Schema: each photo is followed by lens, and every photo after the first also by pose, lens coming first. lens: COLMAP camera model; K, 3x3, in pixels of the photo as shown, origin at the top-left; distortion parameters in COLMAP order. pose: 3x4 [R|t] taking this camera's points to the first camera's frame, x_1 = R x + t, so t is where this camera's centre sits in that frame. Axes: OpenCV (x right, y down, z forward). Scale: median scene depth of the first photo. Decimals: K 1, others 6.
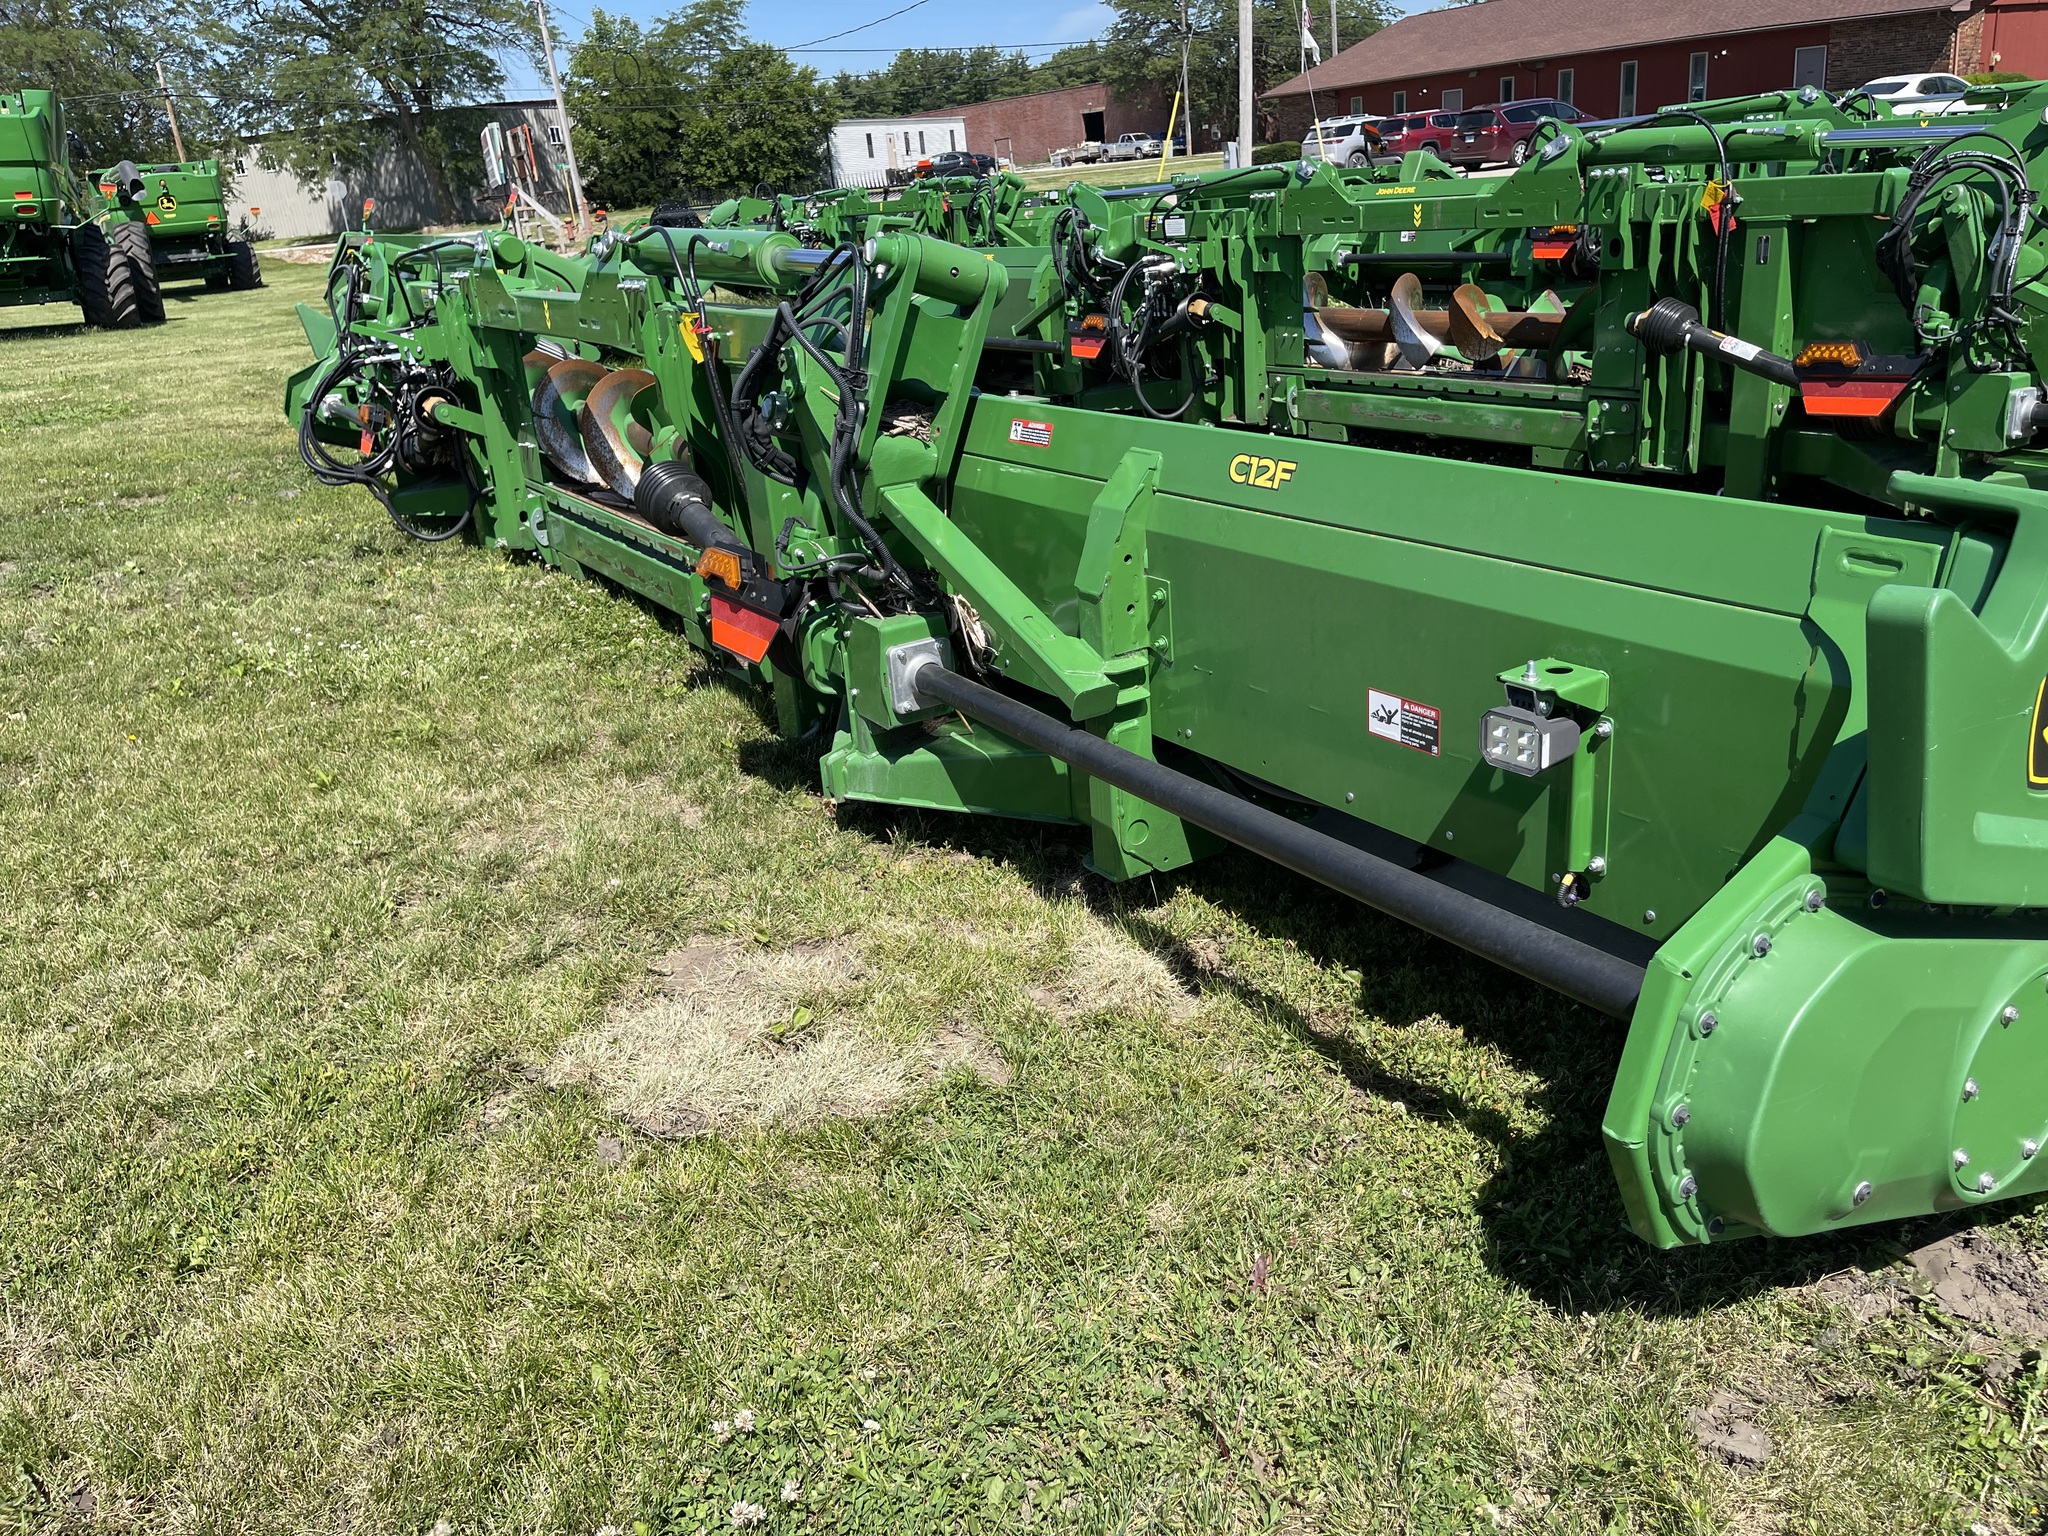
lens RADIAL K [[1552.3, 0, 1042.2], [0, 1552.3, 787.1], [0, 0, 1]] dist [0.055899, -0.082336]
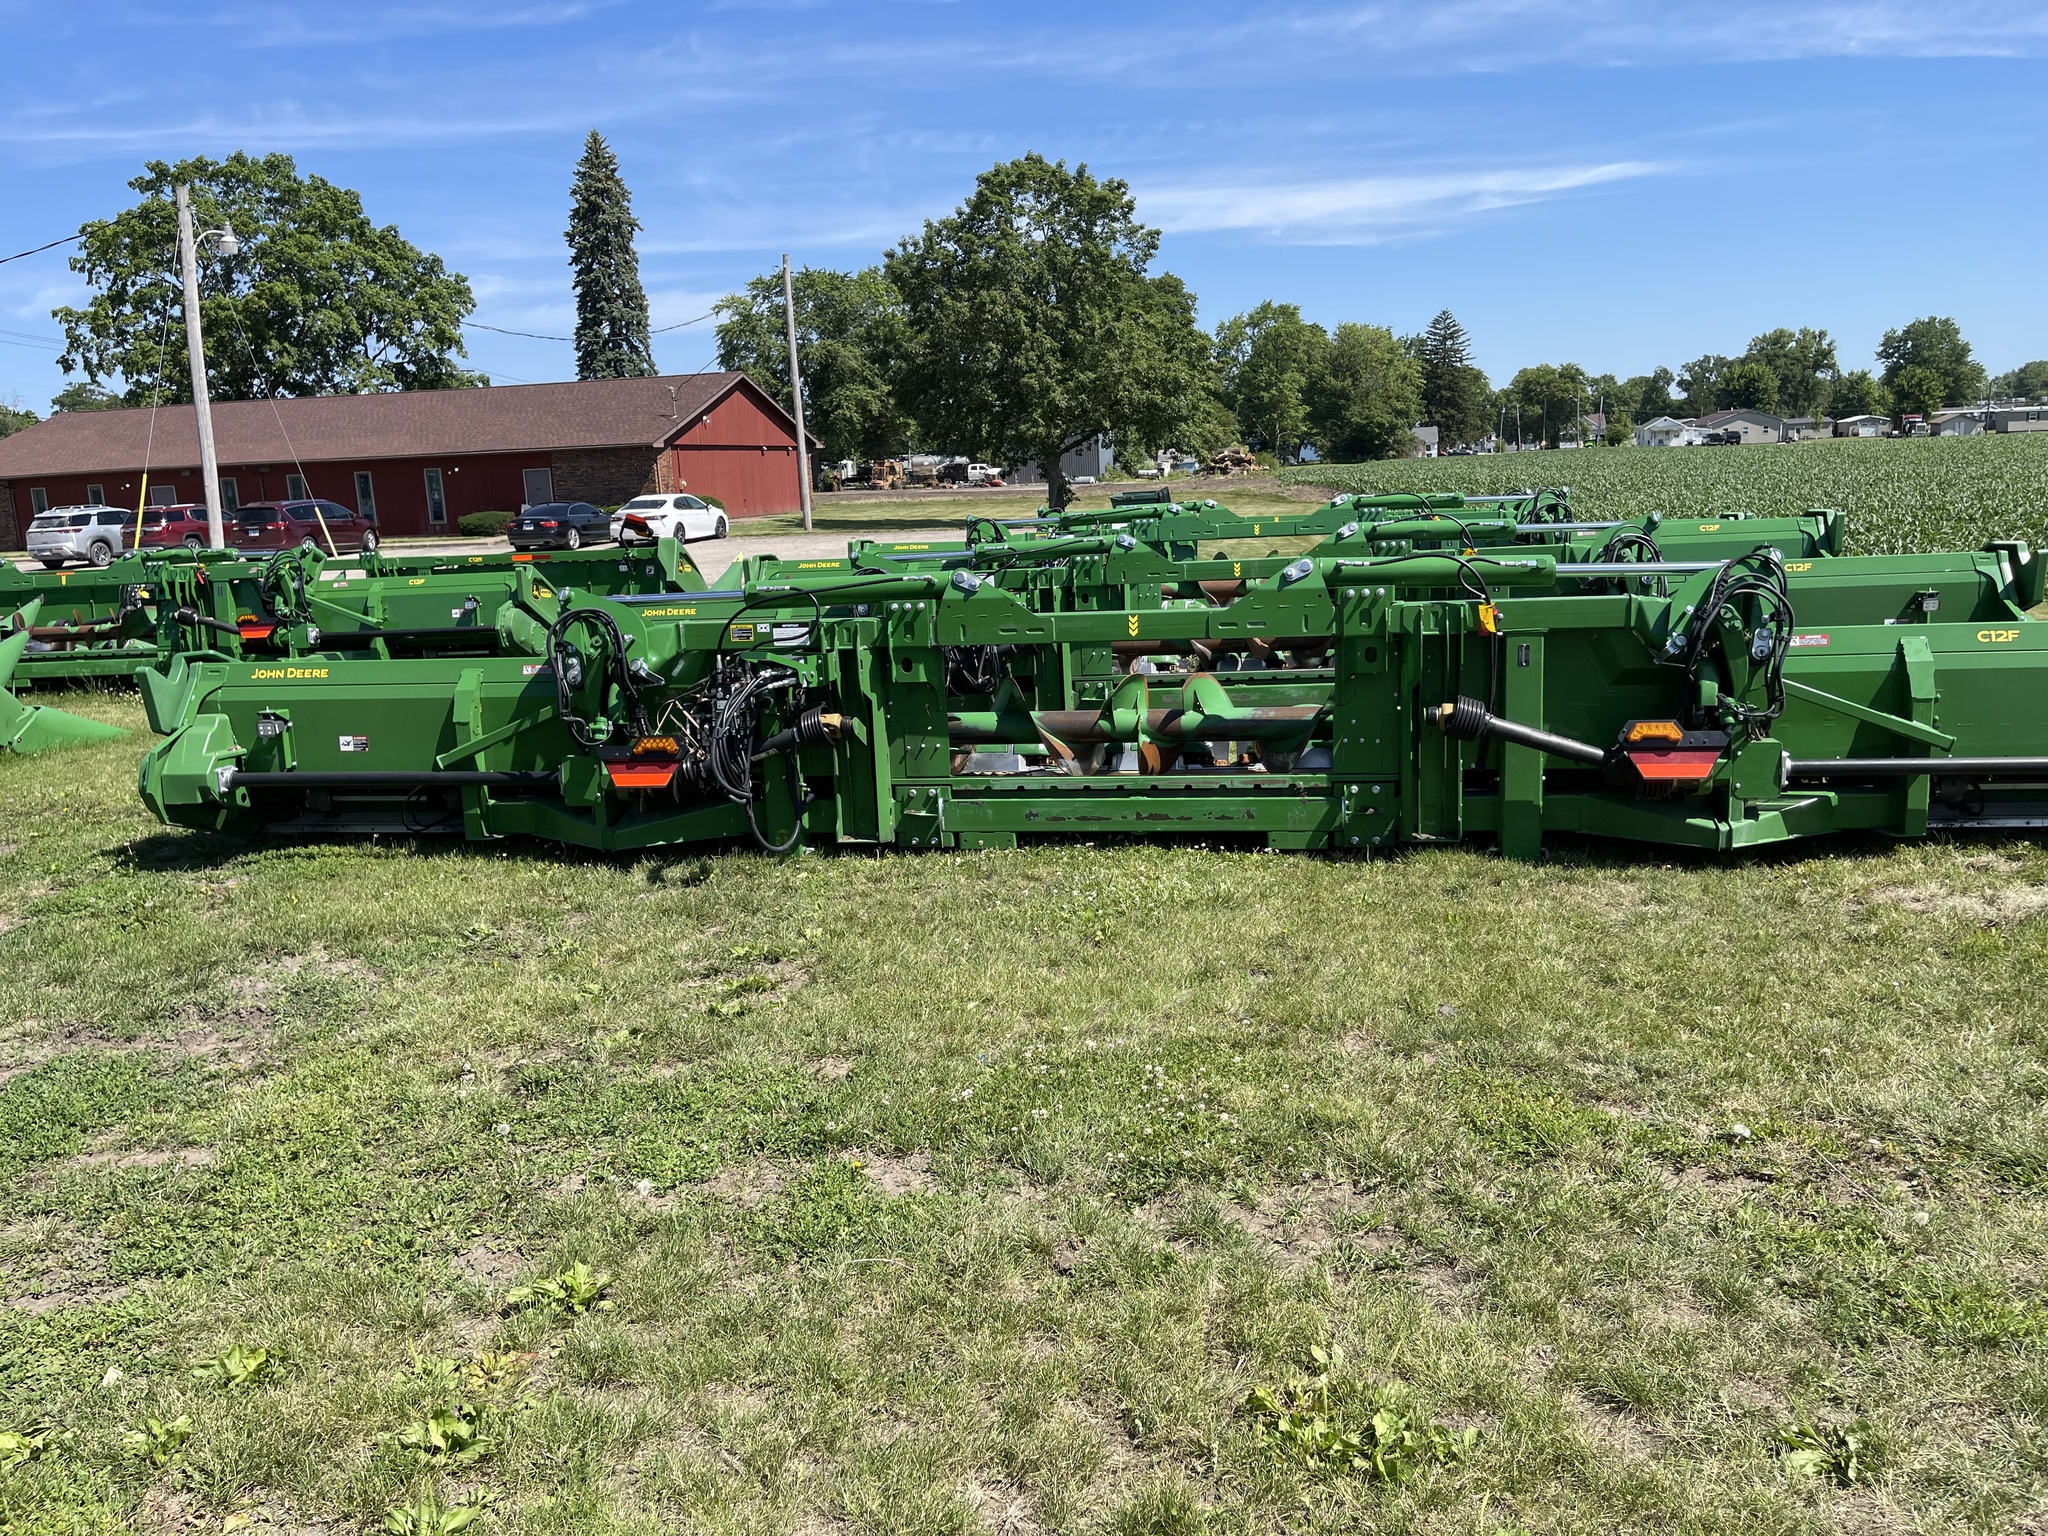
lens RADIAL K [[1552.3, 0, 1042.2], [0, 1552.3, 787.1], [0, 0, 1]] dist [0.055899, -0.082336]
pose [[0.658986, -0.084802, 0.747359, -0.576172], [0.257299, 0.959094, -0.118047, -0.162228], [-0.706777, 0.270087, 0.653849, 0.410709]]
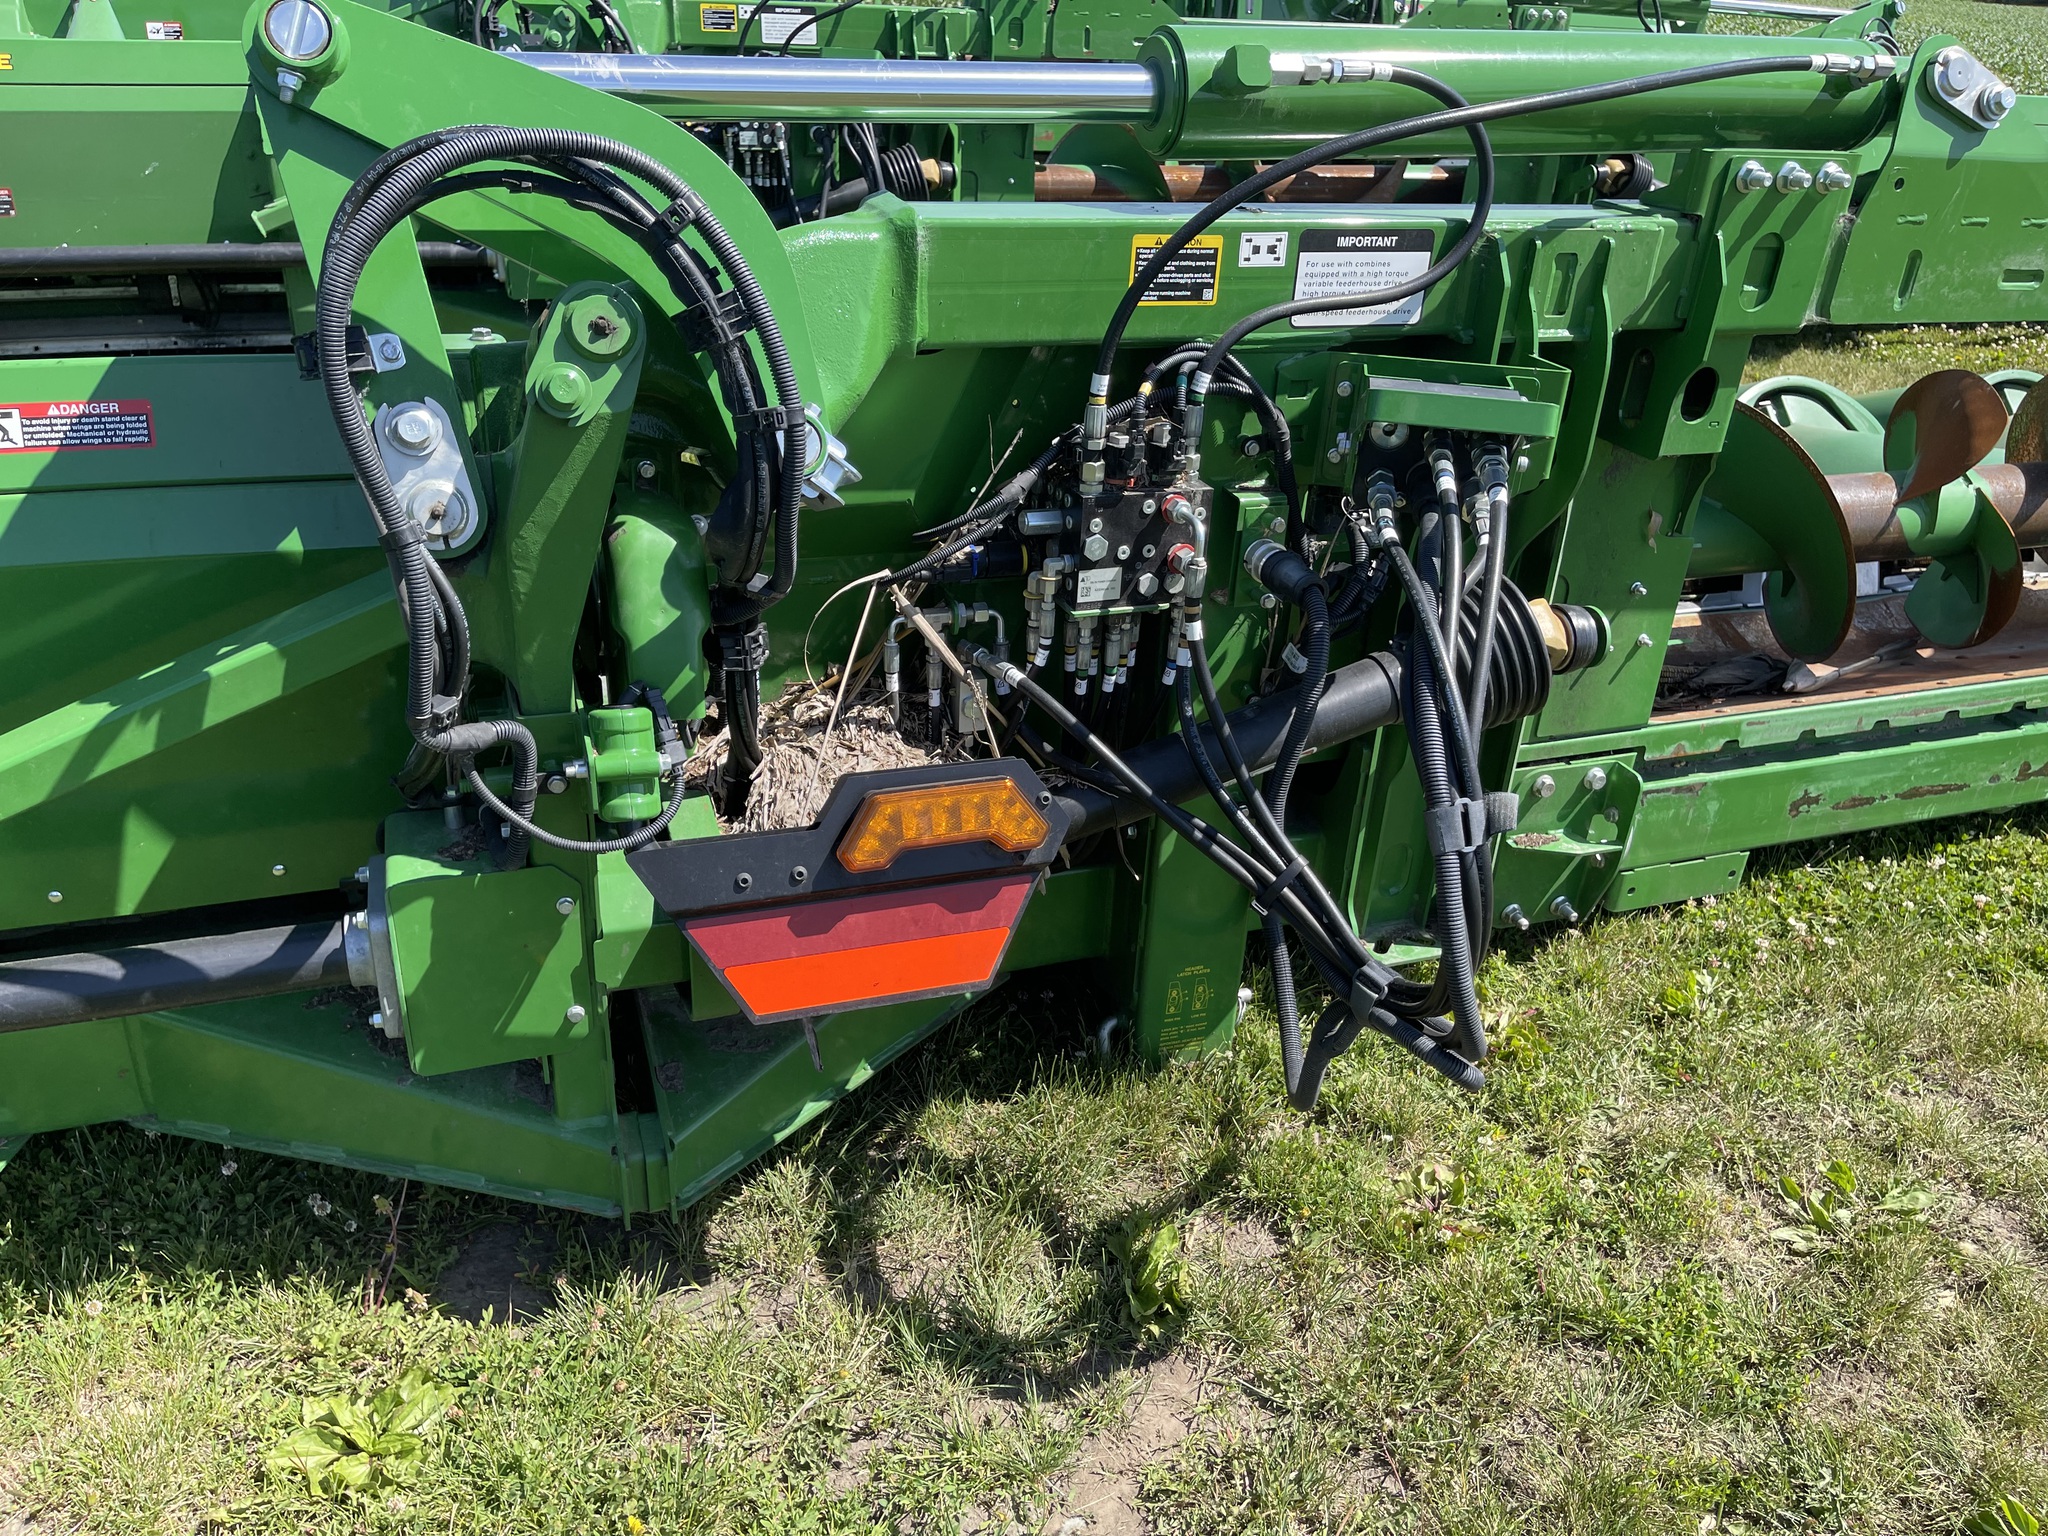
lens RADIAL K [[1552.3, 0, 1042.2], [0, 1552.3, 787.1], [0, 0, 1]] dist [0.055899, -0.082336]
pose [[0.199704, -0.385439, 0.900864, -0.162792], [0.280103, 0.903475, 0.324462, -0.456913], [-0.938968, 0.187538, 0.288390, 1.194038]]
